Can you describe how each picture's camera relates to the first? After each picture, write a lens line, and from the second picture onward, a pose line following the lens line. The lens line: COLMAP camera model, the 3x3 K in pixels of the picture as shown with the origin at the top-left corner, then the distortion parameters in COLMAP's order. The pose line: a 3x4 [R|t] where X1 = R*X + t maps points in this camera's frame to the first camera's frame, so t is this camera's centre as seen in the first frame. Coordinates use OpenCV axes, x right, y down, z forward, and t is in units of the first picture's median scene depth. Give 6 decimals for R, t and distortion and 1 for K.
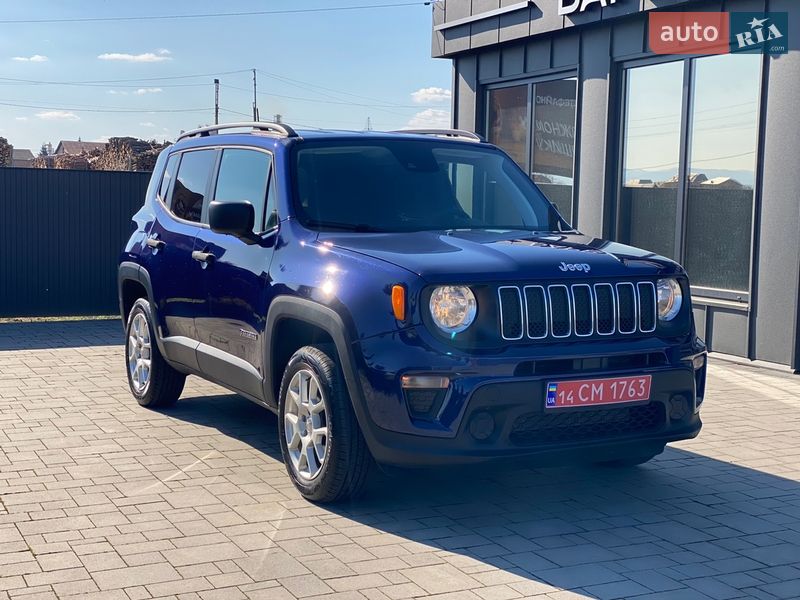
lens RADIAL K [[1188.9, 0, 400.0], [0, 1188.9, 300.0], [0, 0, 1]] dist [0.152927, -0.058146]
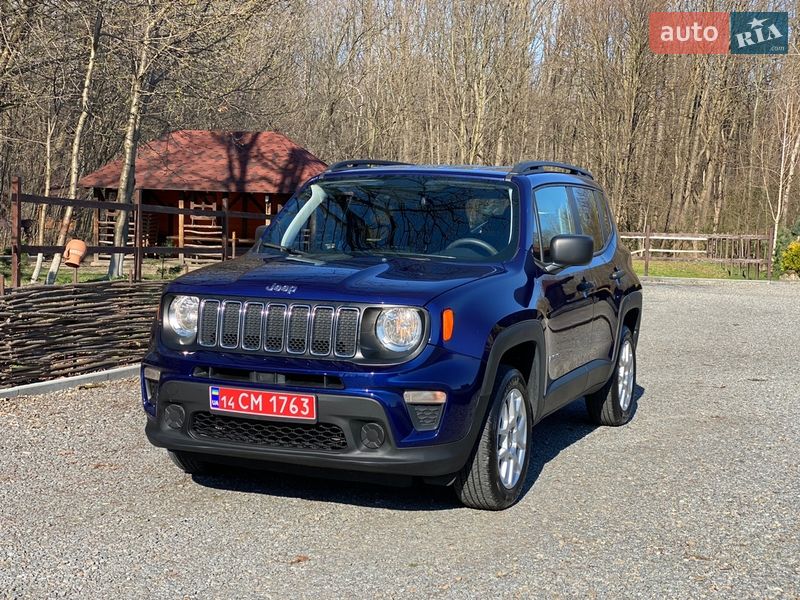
lens RADIAL K [[1190.5, 0, 402.9], [0, 1190.5, 290.7], [0, 0, 1]] dist [0.140100, -0.071592]
pose [[0.630541, 0.057339, -0.774035, 0.994316], [-0.087542, 0.996158, 0.002480, -0.035467], [0.771203, 0.066197, 0.633138, 0.374070]]
